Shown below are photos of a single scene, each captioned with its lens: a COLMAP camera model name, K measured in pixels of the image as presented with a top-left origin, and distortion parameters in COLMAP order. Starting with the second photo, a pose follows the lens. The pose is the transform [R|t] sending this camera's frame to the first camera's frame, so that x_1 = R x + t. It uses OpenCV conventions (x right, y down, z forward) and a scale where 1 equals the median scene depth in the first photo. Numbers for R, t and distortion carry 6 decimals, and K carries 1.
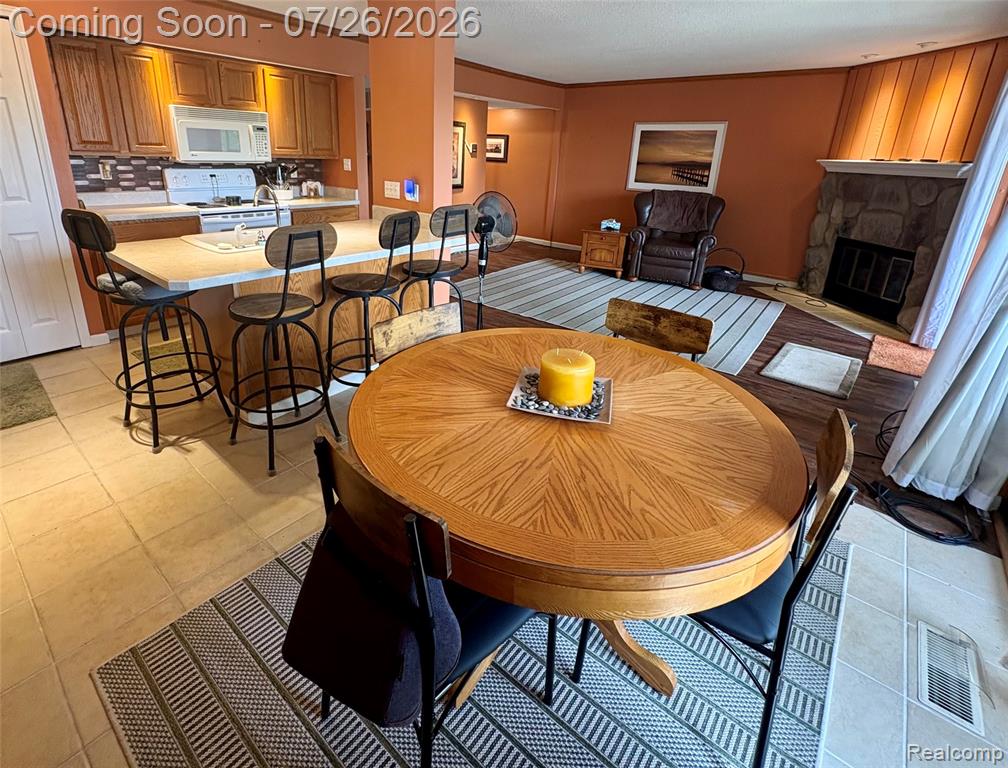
lens RADIAL K [[485.6, 0, 474.3], [0, 485.6, 309.8], [0, 0, 1]] dist [0.000795, -0.000353]
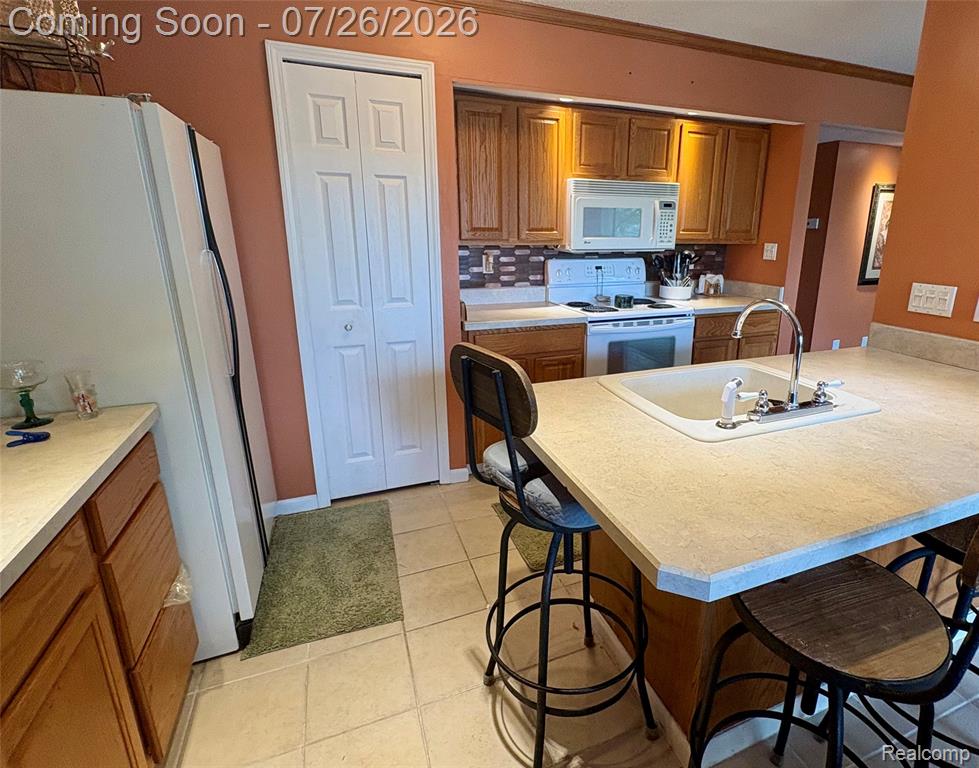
lens RADIAL K [[506.7, 0, 550.4], [0, 506.7, 364.5], [0, 0, 1]] dist [0.001292, 0.000444]
pose [[0.892042, 0.089123, -0.443077, -0.262801], [-0.116990, 0.992484, -0.035901, -0.094532], [0.436548, 0.083861, 0.895764, 0.283590]]
